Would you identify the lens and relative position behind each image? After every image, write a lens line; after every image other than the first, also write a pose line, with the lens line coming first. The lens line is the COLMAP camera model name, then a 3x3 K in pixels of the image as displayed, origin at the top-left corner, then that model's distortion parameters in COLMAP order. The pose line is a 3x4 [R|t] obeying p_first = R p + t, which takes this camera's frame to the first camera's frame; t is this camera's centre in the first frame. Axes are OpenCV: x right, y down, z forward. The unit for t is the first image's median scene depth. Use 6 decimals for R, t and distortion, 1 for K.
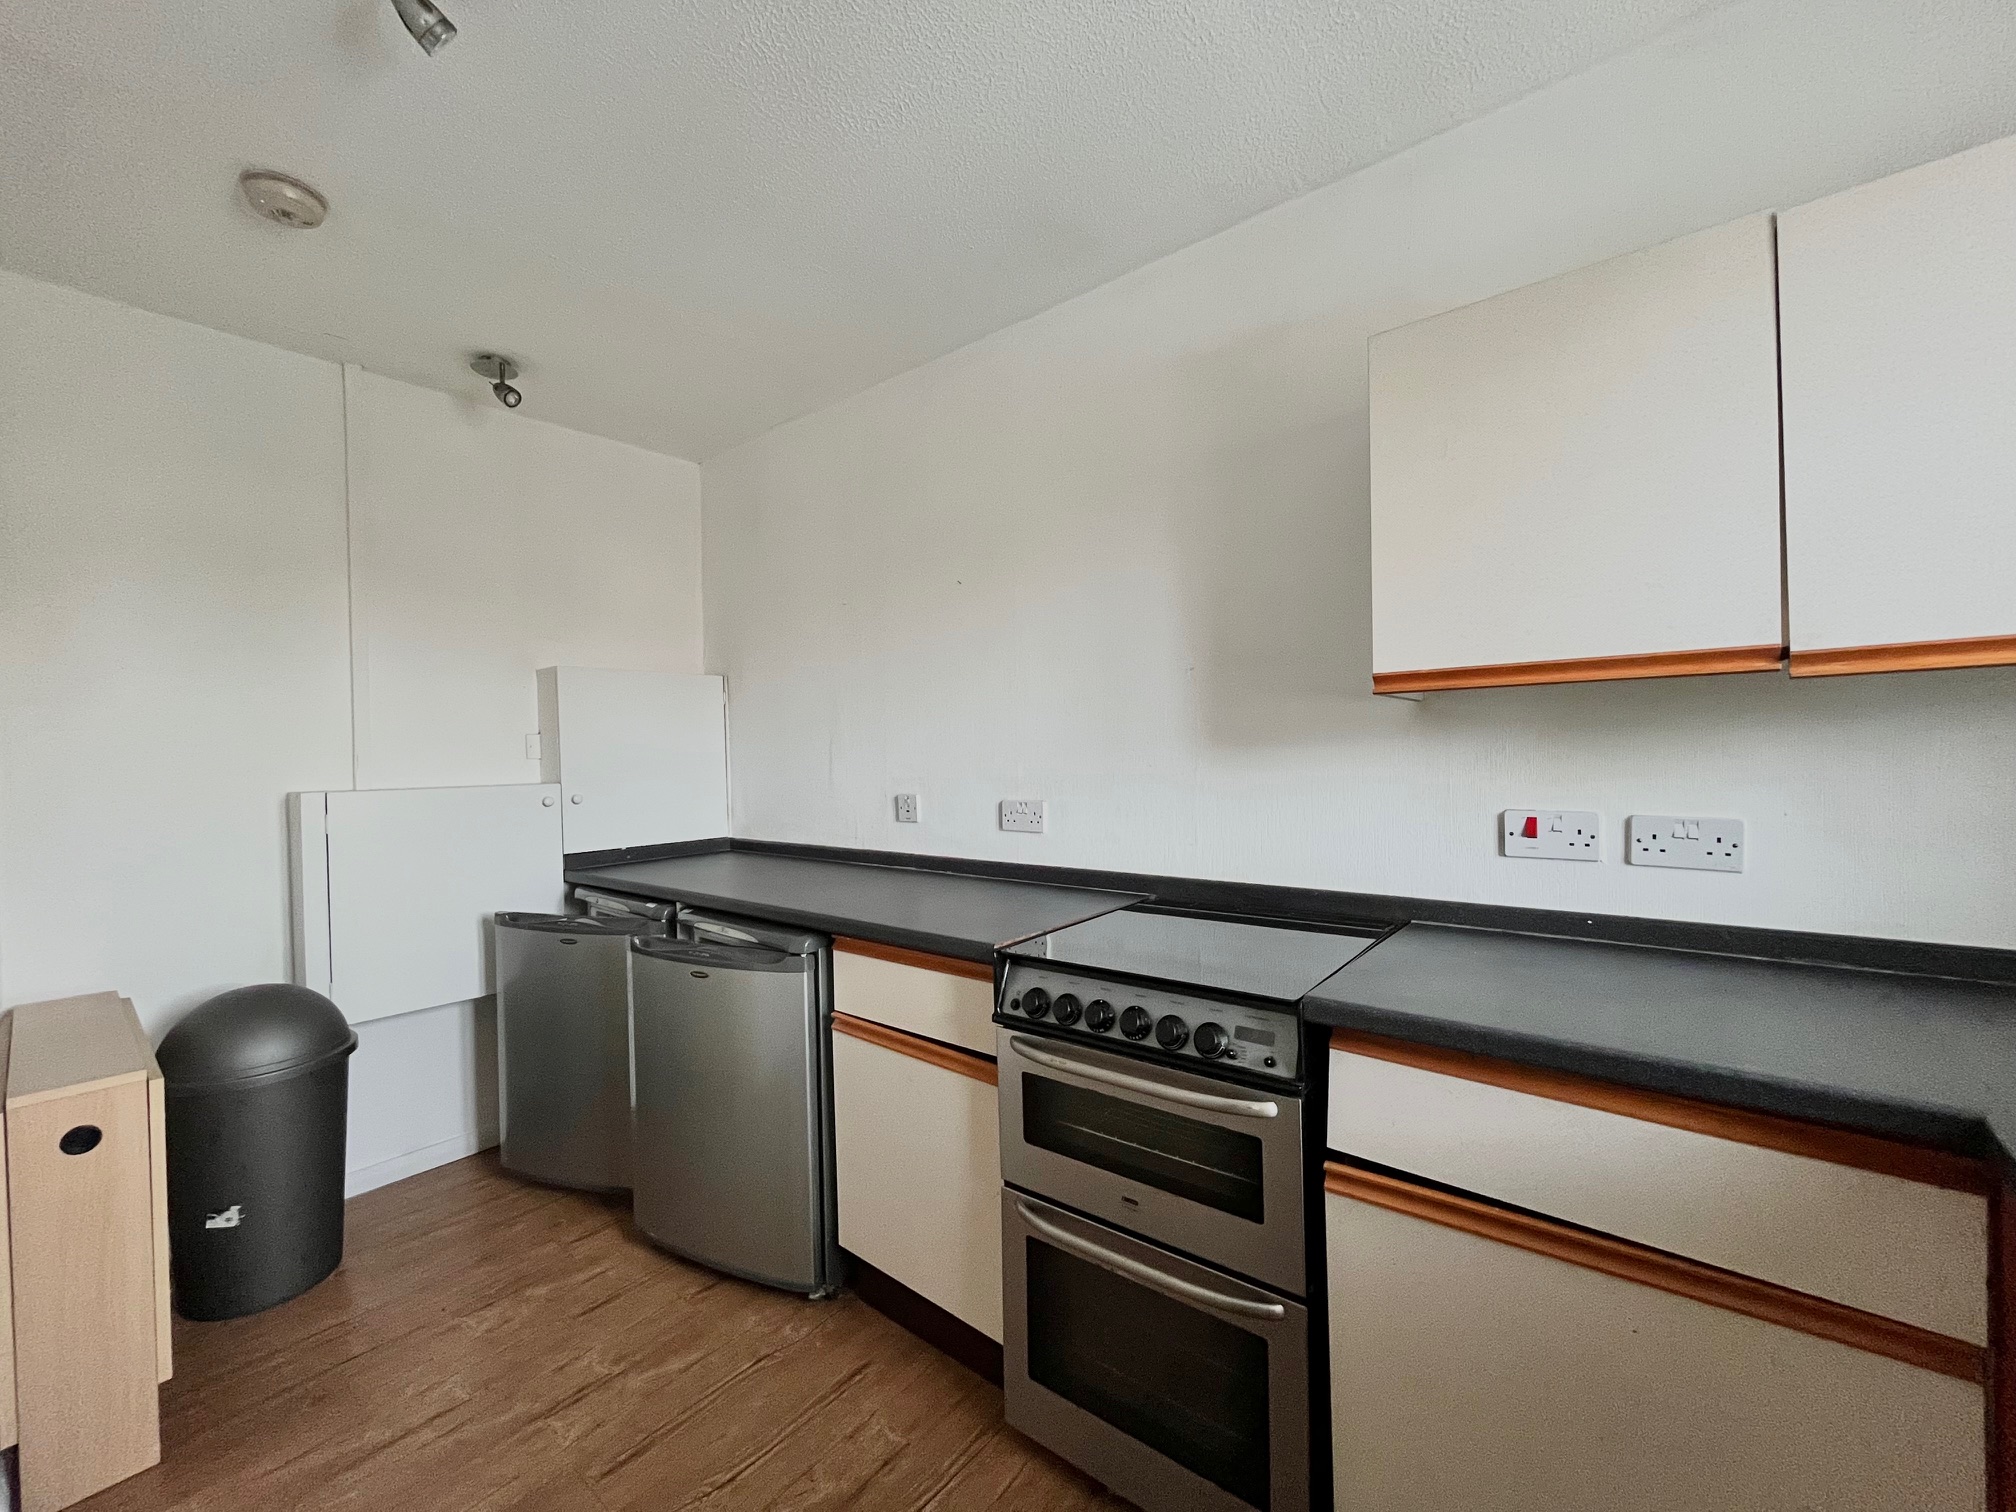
lens RADIAL K [[811.0, 0, 1013.6], [0, 811.0, 756.3], [0, 0, 1]] dist [-0.002692, -0.000226]
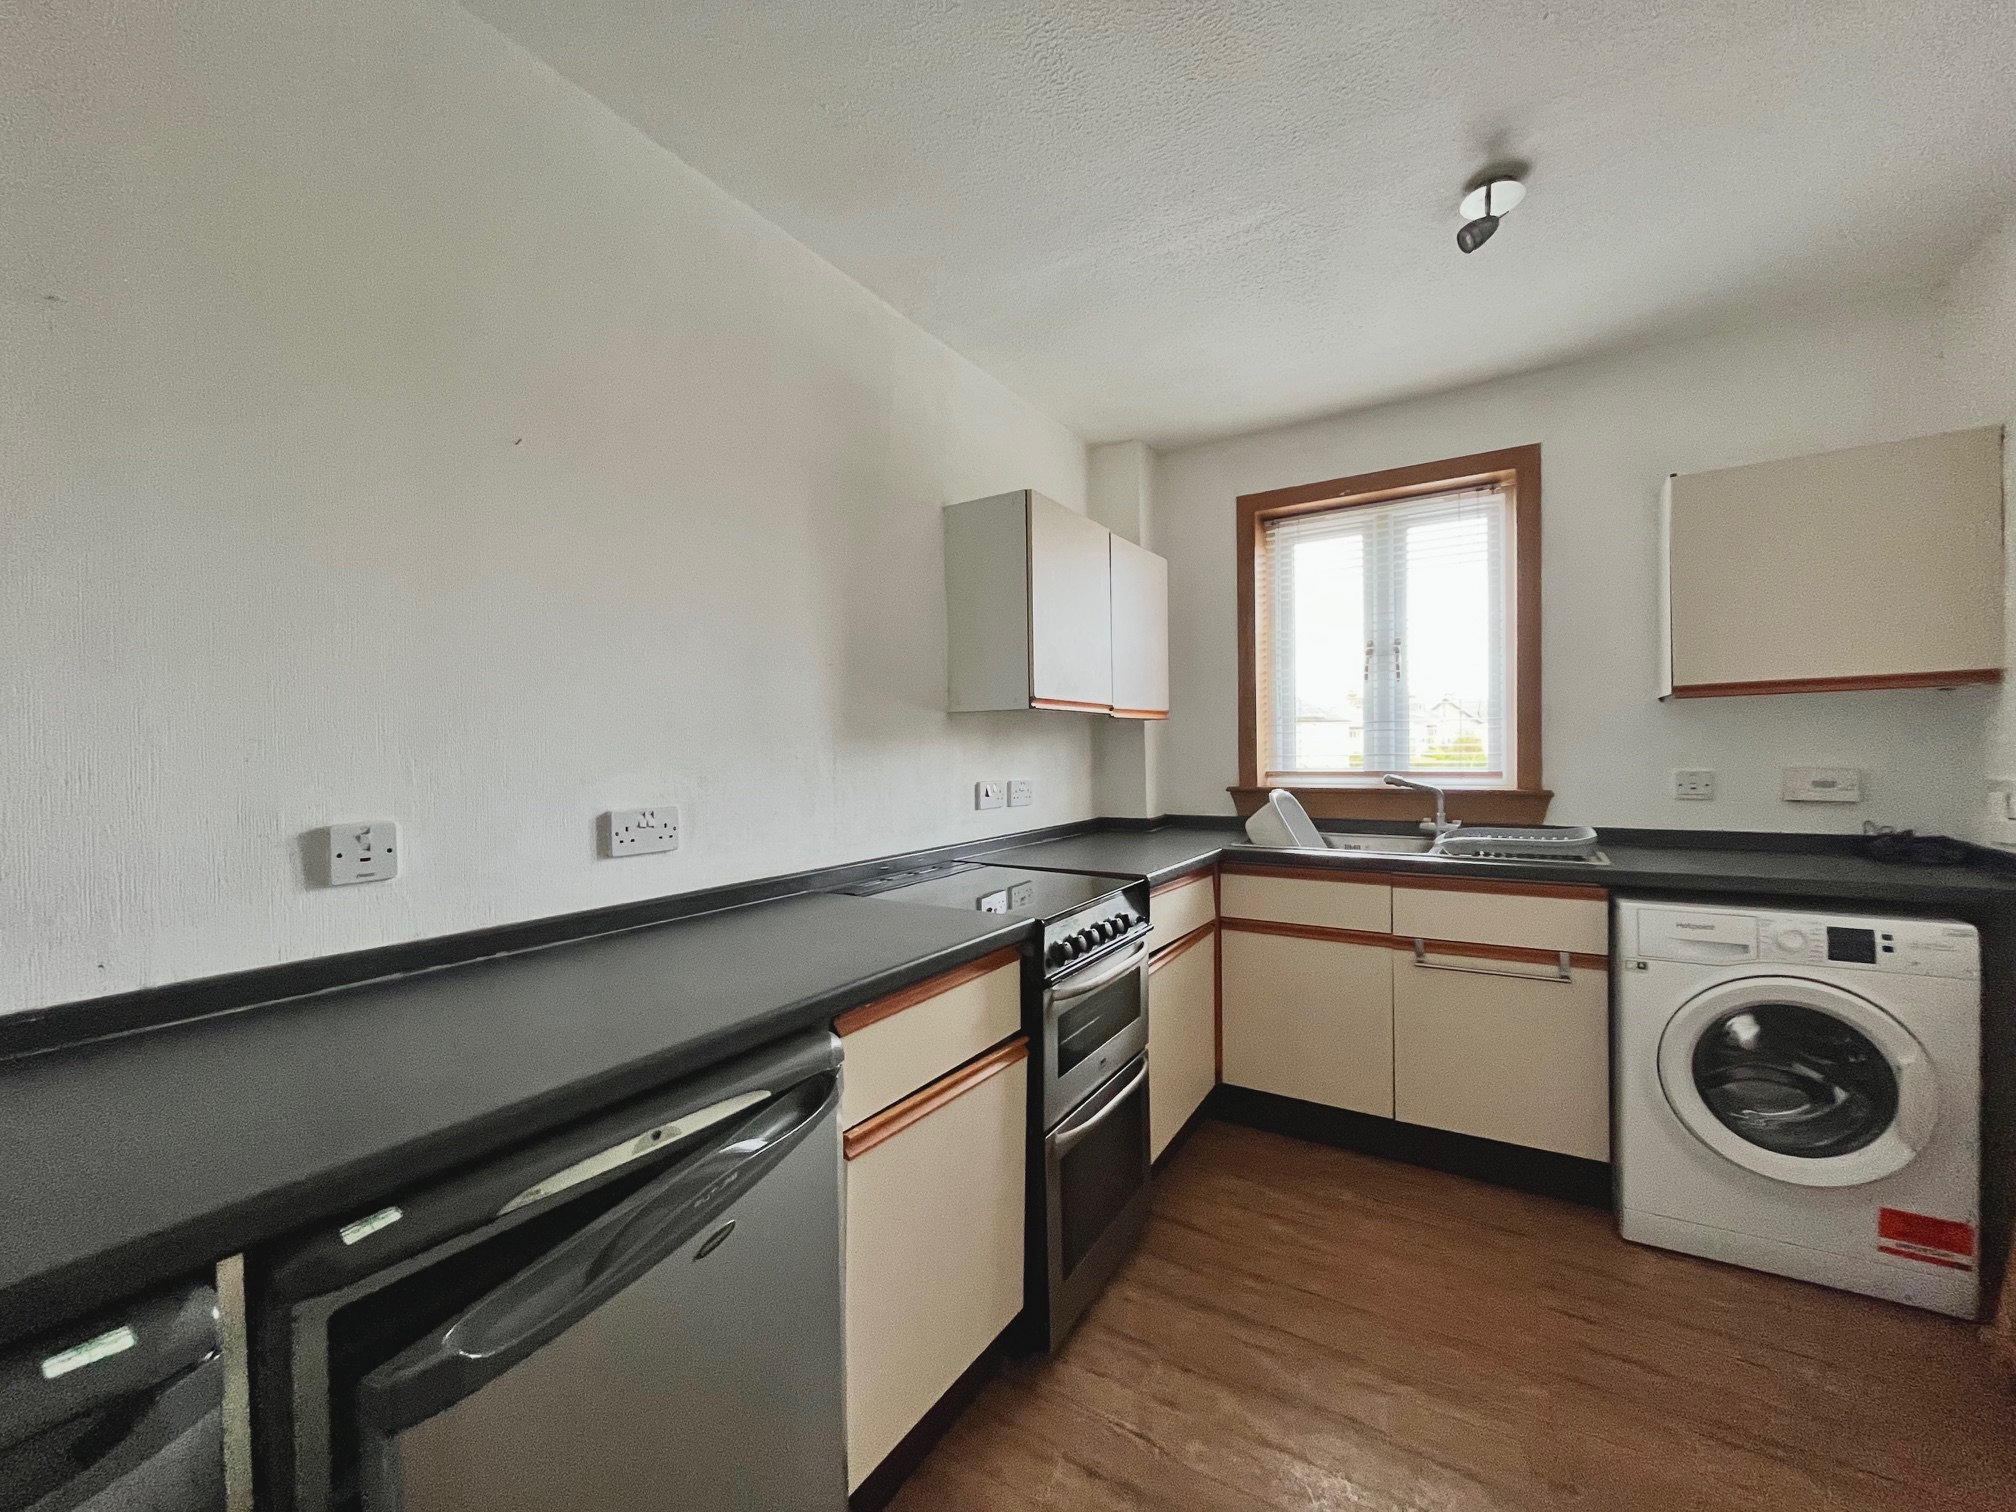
lens RADIAL K [[811.0, 0, 1011.5], [0, 811.0, 755.9], [0, 0, 1]] dist [-0.002692, -0.000226]
pose [[-0.109421, 0.017028, 0.993850, -0.703204], [0.023343, 0.999622, -0.014557, 0.025837], [-0.993721, 0.021607, -0.109777, 0.750870]]
